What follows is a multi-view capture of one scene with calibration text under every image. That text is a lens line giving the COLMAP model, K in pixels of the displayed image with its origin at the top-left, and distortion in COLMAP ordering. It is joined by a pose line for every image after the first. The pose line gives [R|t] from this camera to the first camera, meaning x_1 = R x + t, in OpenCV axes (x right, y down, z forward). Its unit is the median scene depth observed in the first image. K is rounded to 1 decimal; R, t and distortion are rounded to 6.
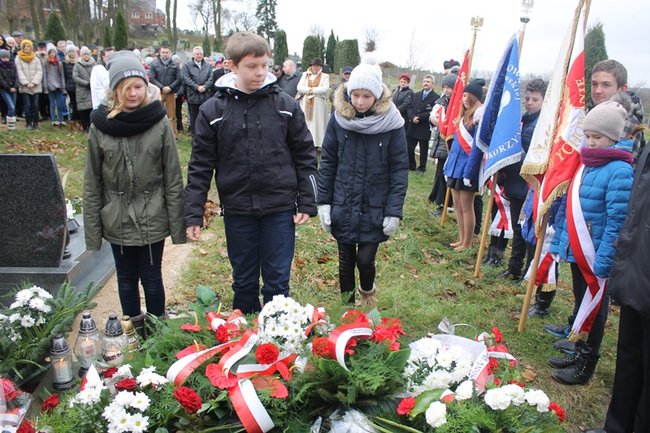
lens RADIAL K [[560.5, 0, 325.0], [0, 560.5, 216.5], [0, 0, 1]] dist [-0.174892, 0.174166]
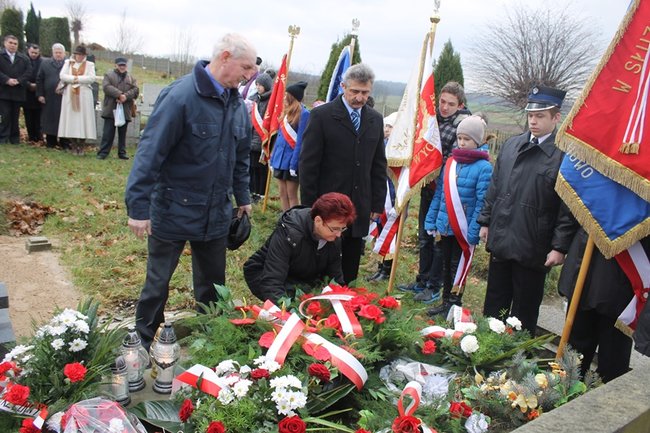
lens RADIAL K [[560.5, 0, 325.0], [0, 560.5, 216.5], [0, 0, 1]] dist [-0.174892, 0.174166]
pose [[0.864242, -0.073858, 0.497625, -0.144131], [0.059286, 0.997224, 0.045045, -0.011414], [-0.499571, -0.009428, 0.866222, -0.011321]]
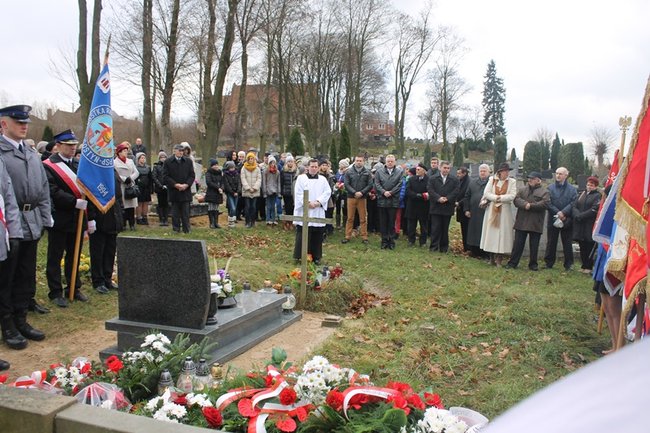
lens RADIAL K [[560.5, 0, 325.0], [0, 560.5, 216.5], [0, 0, 1]] dist [-0.174892, 0.174166]
pose [[0.917032, 0.001344, -0.398811, 0.089837], [-0.075852, 0.982329, -0.171103, 0.010151], [0.391534, 0.187158, 0.900929, -0.031970]]
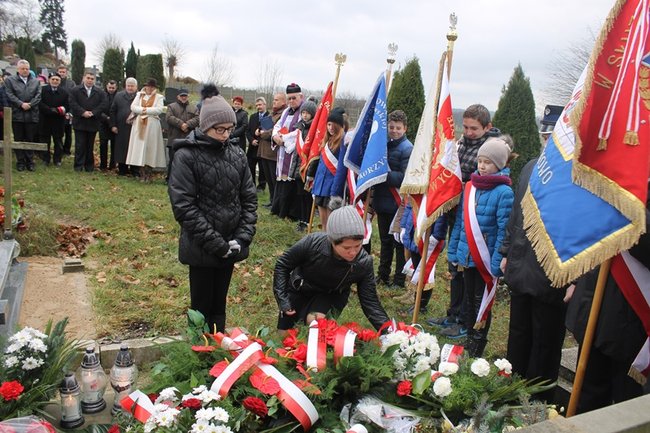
lens RADIAL K [[560.5, 0, 325.0], [0, 560.5, 216.5], [0, 0, 1]] dist [-0.174892, 0.174166]
pose [[0.933850, -0.038615, 0.355575, -0.089711], [0.047569, 0.998732, -0.016470, -0.006727], [-0.354488, 0.032295, 0.934503, -0.023868]]
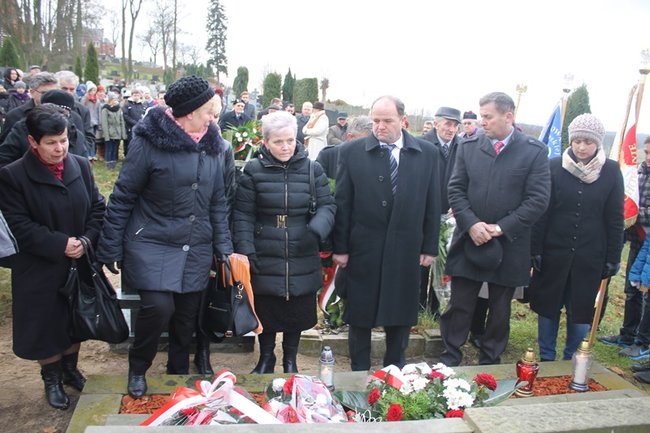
lens RADIAL K [[560.5, 0, 325.0], [0, 560.5, 216.5], [0, 0, 1]] dist [-0.174892, 0.174166]
pose [[0.993447, 0.011250, 0.113737, -0.146143], [-0.004504, 0.998224, -0.059395, -0.001711], [-0.114204, 0.058493, 0.991734, -0.065132]]
